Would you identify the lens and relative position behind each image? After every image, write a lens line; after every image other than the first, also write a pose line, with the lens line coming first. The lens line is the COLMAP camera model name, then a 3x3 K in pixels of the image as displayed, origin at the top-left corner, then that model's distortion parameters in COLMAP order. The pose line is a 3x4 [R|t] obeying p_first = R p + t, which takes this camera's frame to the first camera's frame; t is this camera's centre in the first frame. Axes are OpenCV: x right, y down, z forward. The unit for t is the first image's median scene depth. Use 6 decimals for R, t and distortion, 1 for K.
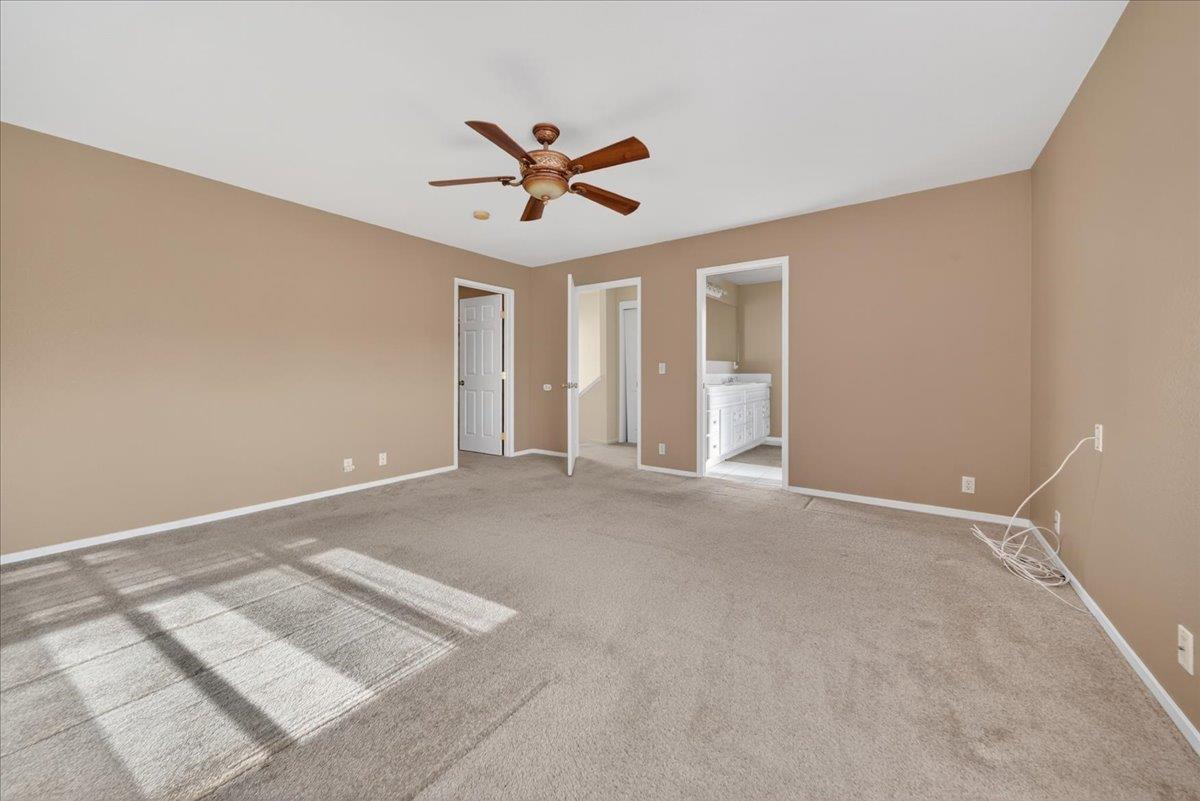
lens RADIAL K [[432.1, 0, 599.4], [0, 432.1, 374.1], [0, 0, 1]] dist [0.000346, -0.000397]
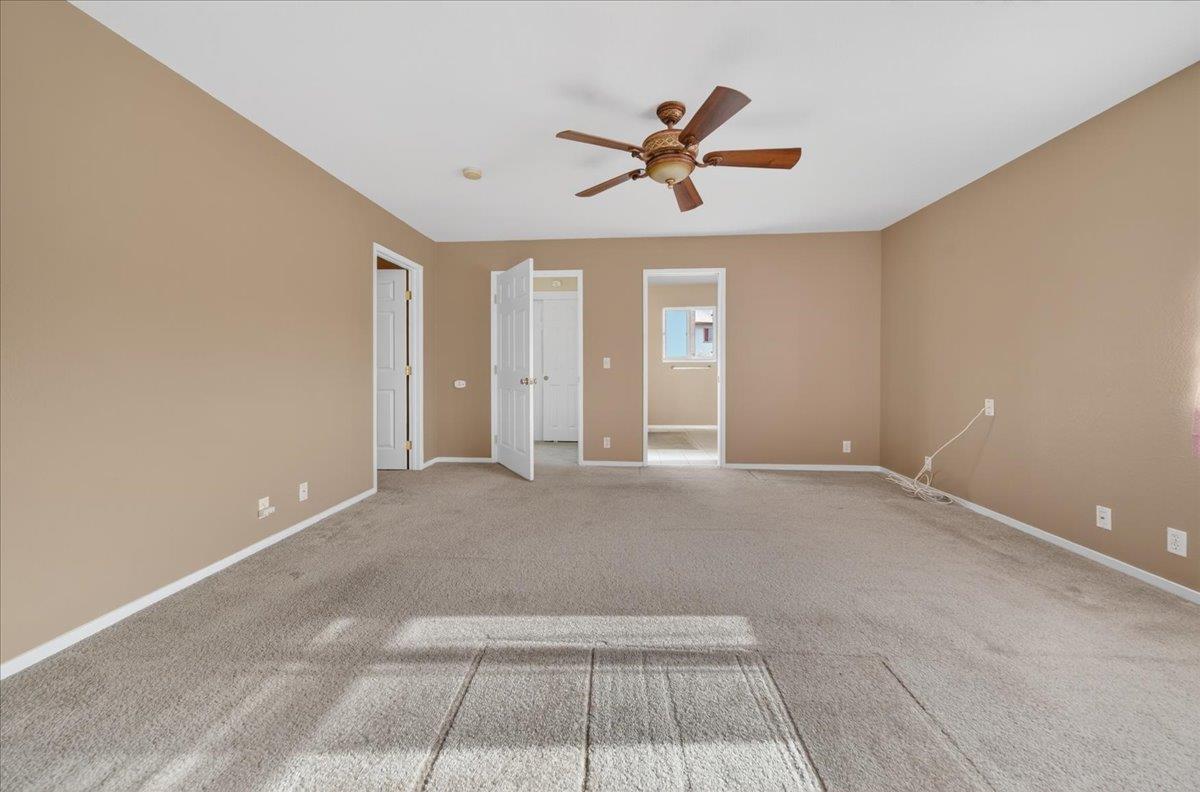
lens RADIAL K [[432.4, 0, 597.6], [0, 432.4, 368.4], [0, 0, 1]] dist [0.000262, -0.000065]
pose [[0.859128, 0.000470, 0.511760, -0.455031], [0.000789, 0.999997, -0.002243, 0.002229], [-0.511760, 0.002331, 0.859125, 0.165390]]
